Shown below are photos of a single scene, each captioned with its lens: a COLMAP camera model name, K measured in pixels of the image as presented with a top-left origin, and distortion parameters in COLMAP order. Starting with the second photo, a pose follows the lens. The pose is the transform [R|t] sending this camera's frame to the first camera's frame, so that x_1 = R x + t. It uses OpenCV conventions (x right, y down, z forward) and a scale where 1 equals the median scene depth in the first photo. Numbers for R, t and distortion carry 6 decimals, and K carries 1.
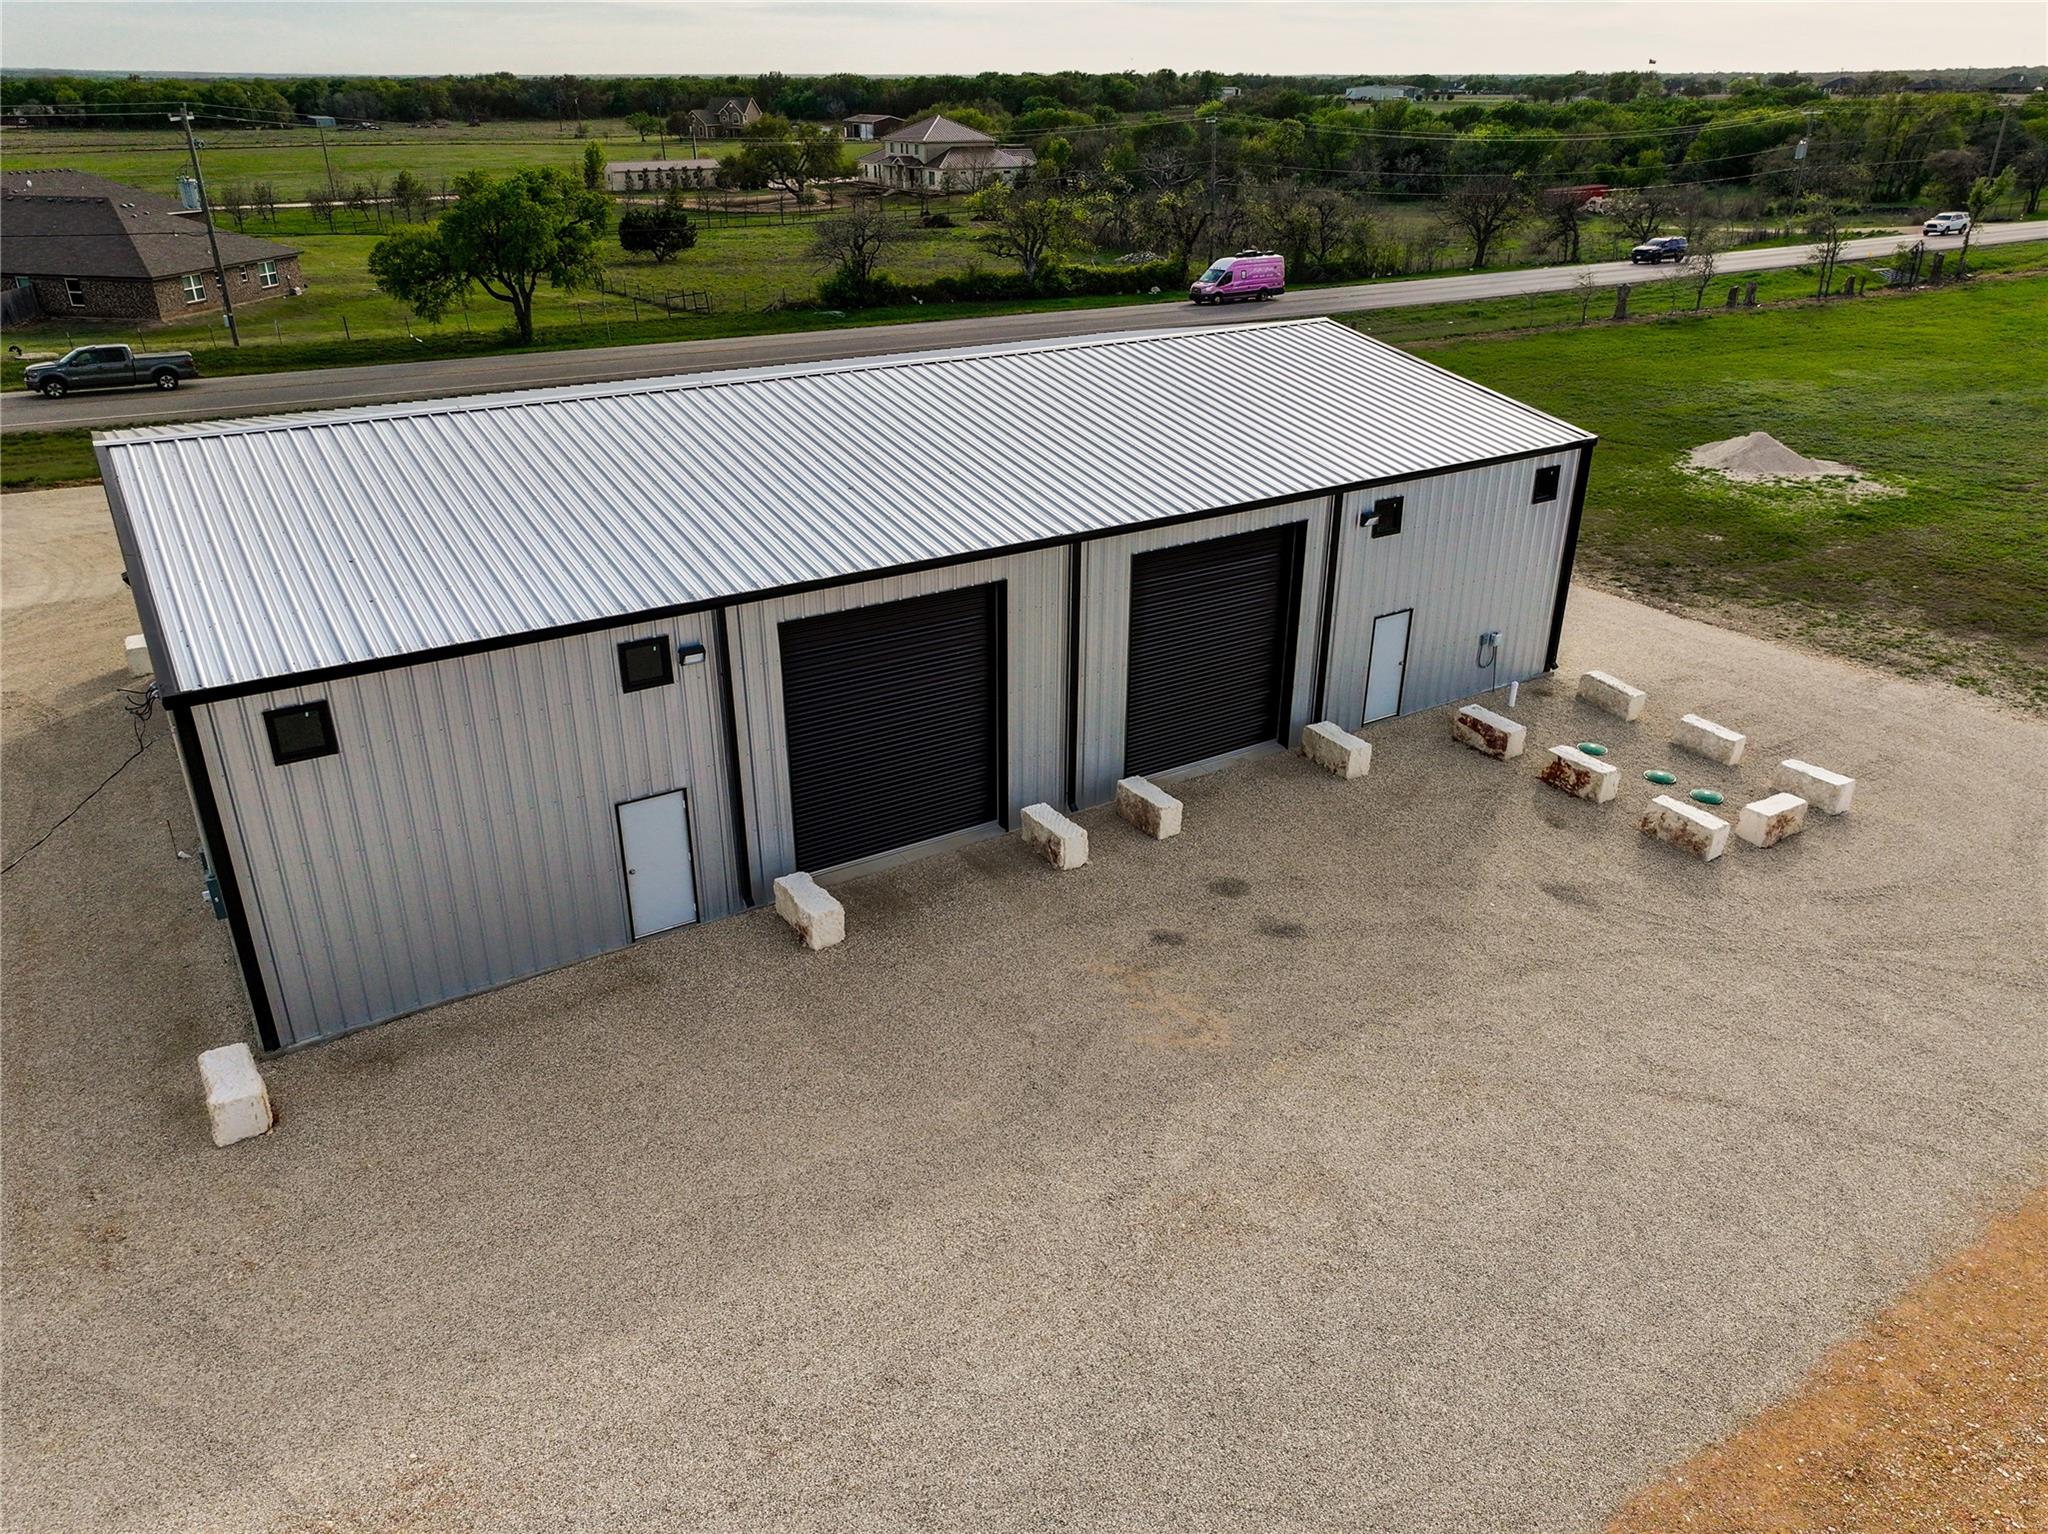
lens RADIAL K [[1440.7, 0, 1034.7], [0, 1440.7, 766.5], [0, 0, 1]] dist [0.000985, 0.014345]
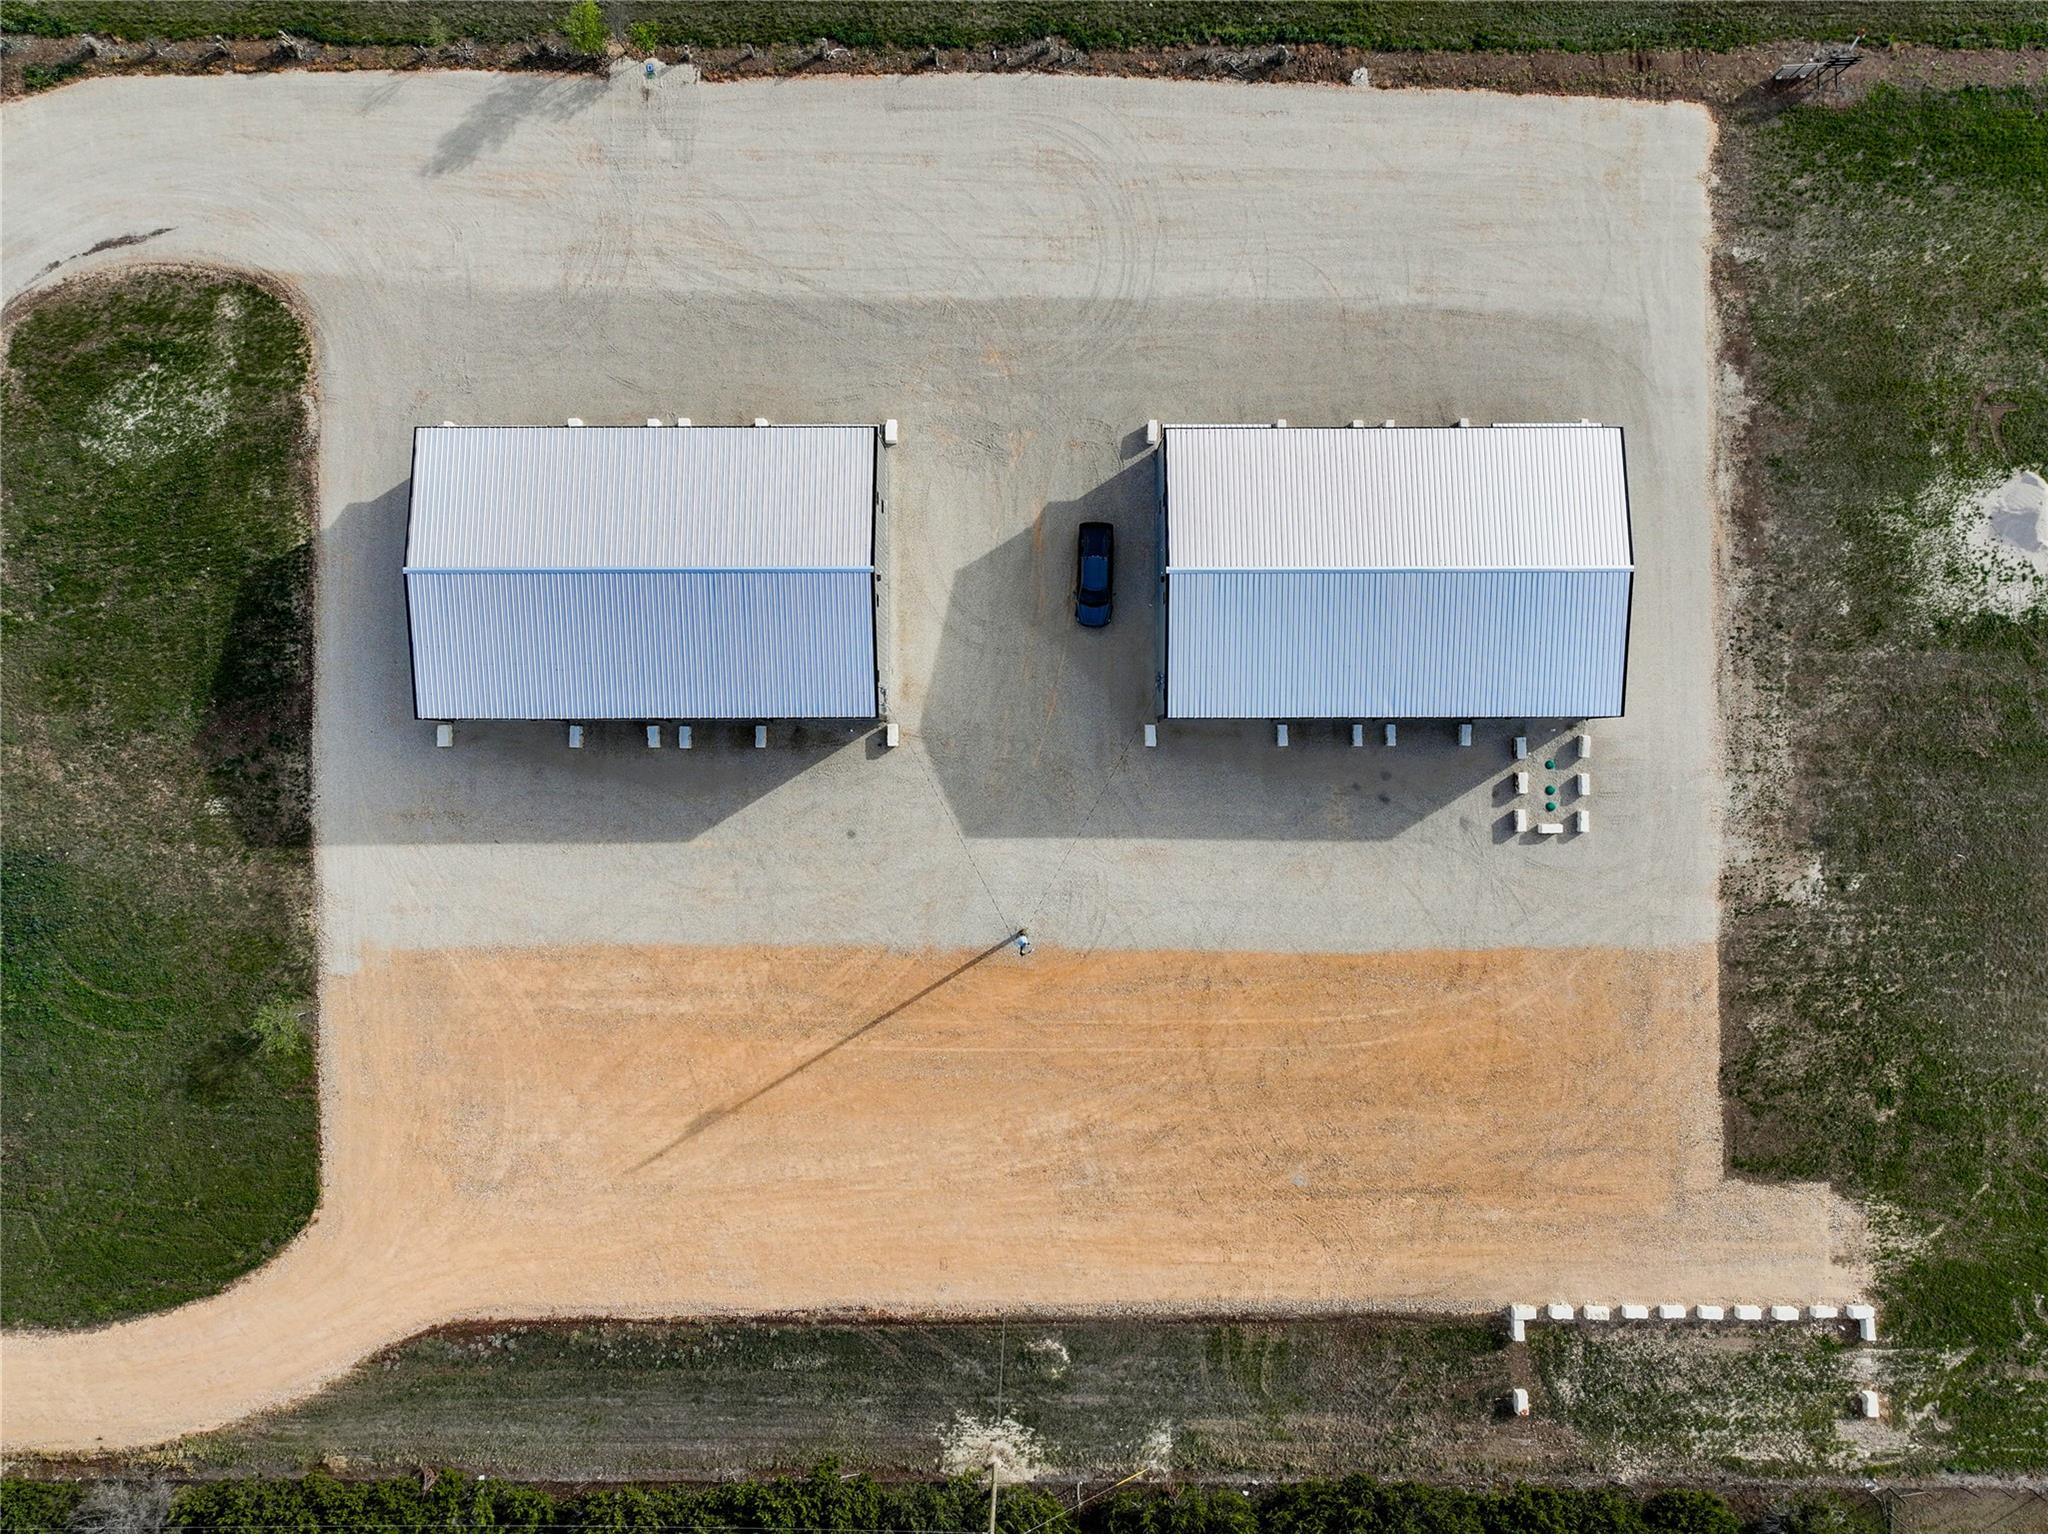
lens RADIAL K [[1440.7, 0, 1018.3], [0, 1440.7, 784.1], [0, 0, 1]] dist [0.000985, 0.014345]
pose [[0.841246, 0.540651, -0.001545, -0.574489], [-0.232490, 0.364328, 0.901784, -2.709321], [0.488113, -0.758262, 0.432185, -0.965301]]
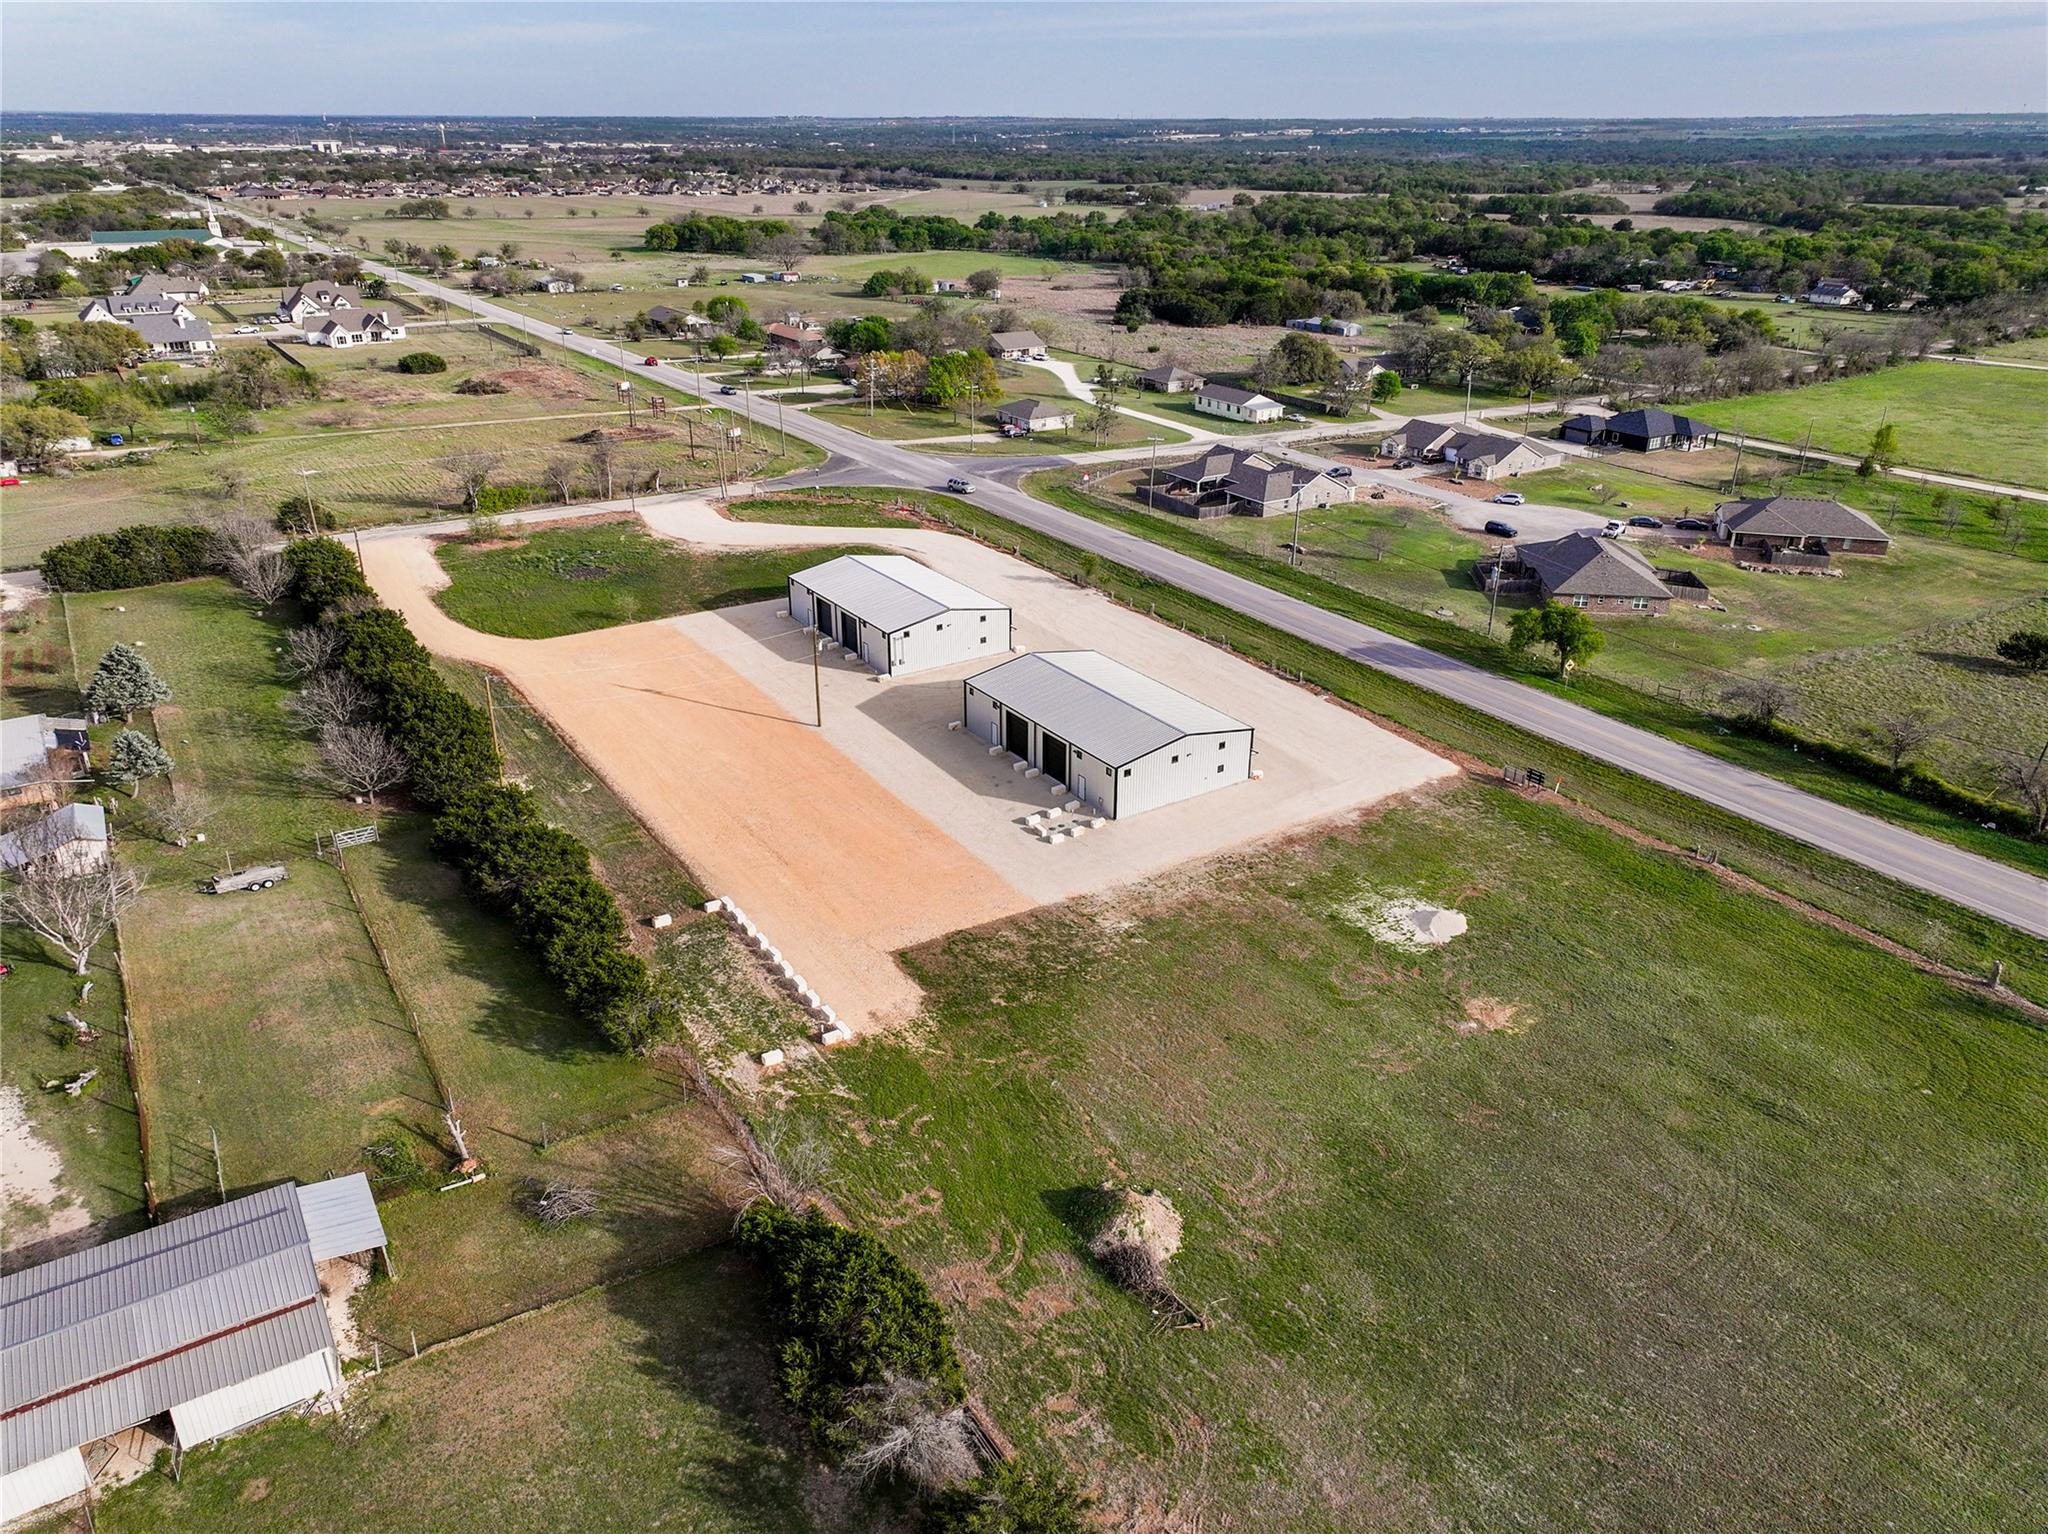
lens RADIAL K [[1440.7, 0, 1033.8], [0, 1440.7, 757.2], [0, 0, 1]] dist [0.000985, 0.014345]
pose [[0.017496, 0.404244, -0.914484, 4.889359], [-0.432870, 0.827527, 0.357523, -1.915817], [0.901286, 0.389598, 0.189463, -0.057889]]
